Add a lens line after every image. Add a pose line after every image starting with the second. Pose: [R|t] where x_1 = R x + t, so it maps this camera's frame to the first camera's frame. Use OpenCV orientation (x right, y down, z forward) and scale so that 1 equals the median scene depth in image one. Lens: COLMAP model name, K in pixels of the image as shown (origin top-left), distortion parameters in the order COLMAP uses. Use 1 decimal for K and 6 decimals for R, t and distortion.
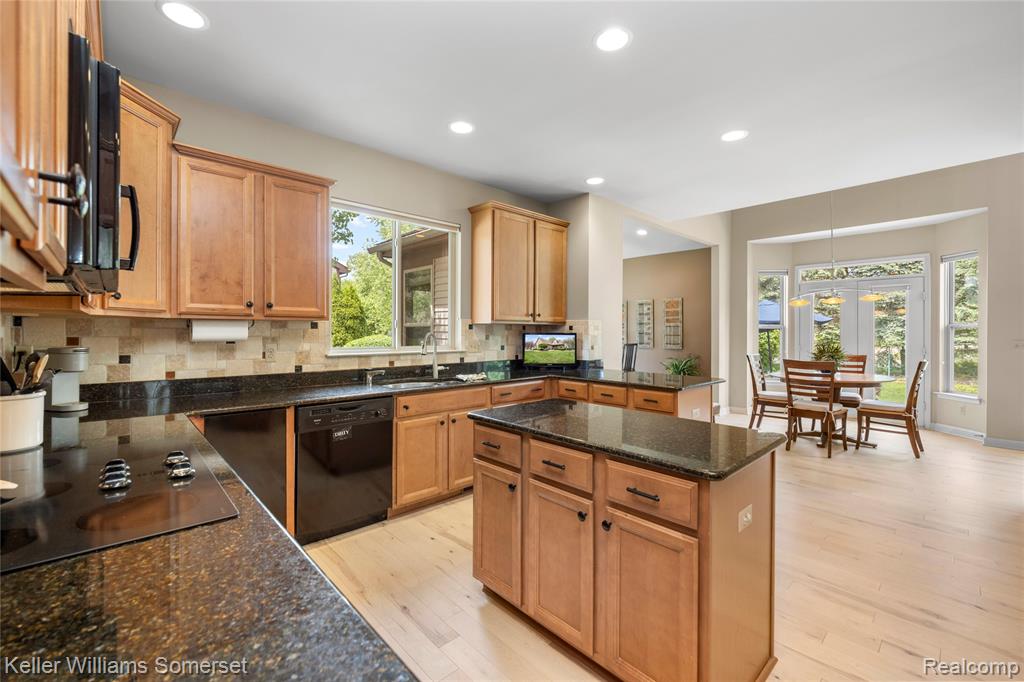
lens RADIAL K [[423.7, 0, 513.5], [0, 423.7, 332.9], [0, 0, 1]] dist [-0.000039, -0.000187]
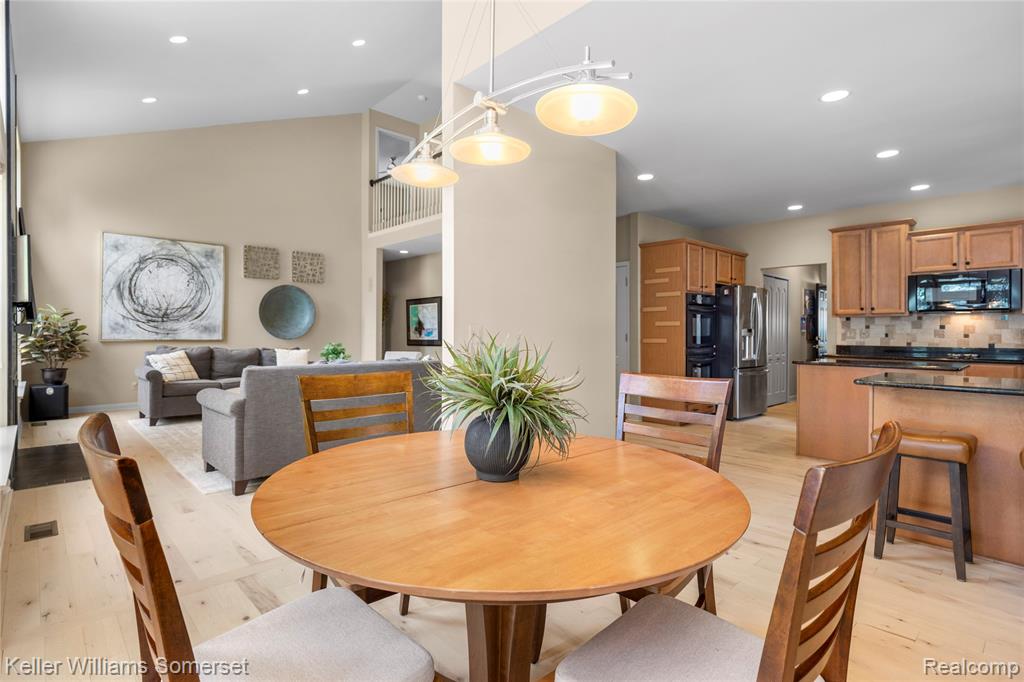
lens RADIAL K [[511.0, 0, 510.9], [0, 511.0, 333.4], [0, 0, 1]] dist [0.000898, 0.000495]
pose [[-0.999965, -0.008053, -0.002073, 0.913173], [-0.008061, 0.999958, 0.004356, 0.034154], [0.002038, 0.004373, -0.999988, 1.583911]]
